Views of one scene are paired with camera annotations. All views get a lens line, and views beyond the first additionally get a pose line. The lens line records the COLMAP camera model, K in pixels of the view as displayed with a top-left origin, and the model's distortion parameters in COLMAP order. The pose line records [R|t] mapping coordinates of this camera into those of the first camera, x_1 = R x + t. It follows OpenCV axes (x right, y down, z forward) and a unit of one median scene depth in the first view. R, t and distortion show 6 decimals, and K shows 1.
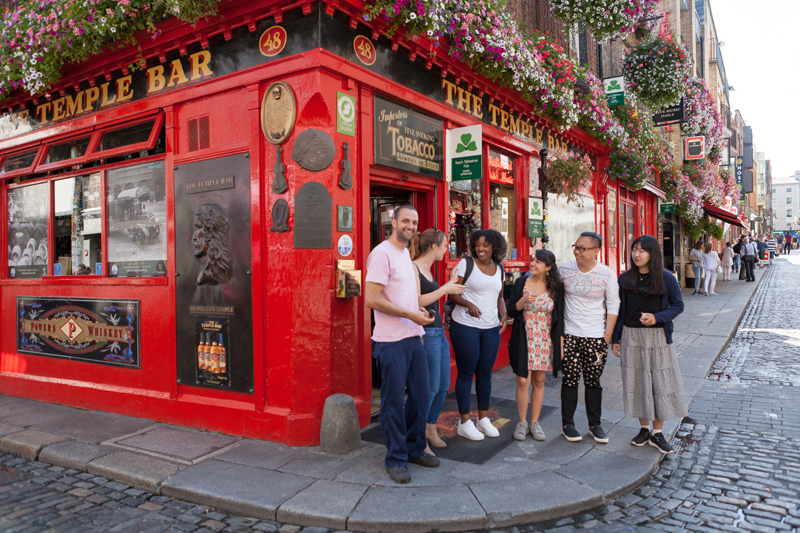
lens RADIAL K [[546.0, 0, 399.5], [0, 546.0, 262.0], [0, 0, 1]] dist [-0.029494, 0.017051]
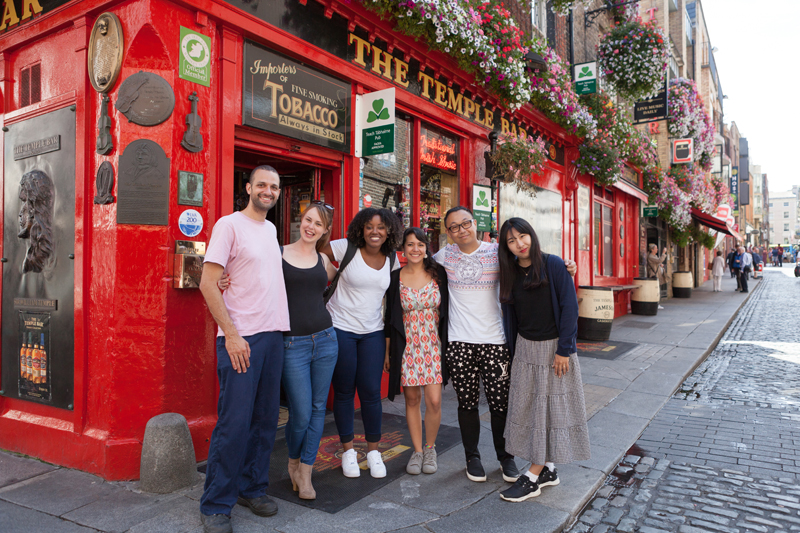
lens RADIAL K [[546.0, 0, 399.5], [0, 546.0, 262.0], [0, 0, 1]] dist [-0.029494, 0.017051]
pose [[0.999905, 0.013527, 0.002530, 0.155944], [-0.013479, 0.999746, -0.018041, 0.028289], [-0.002773, 0.018005, 0.999834, 0.170260]]
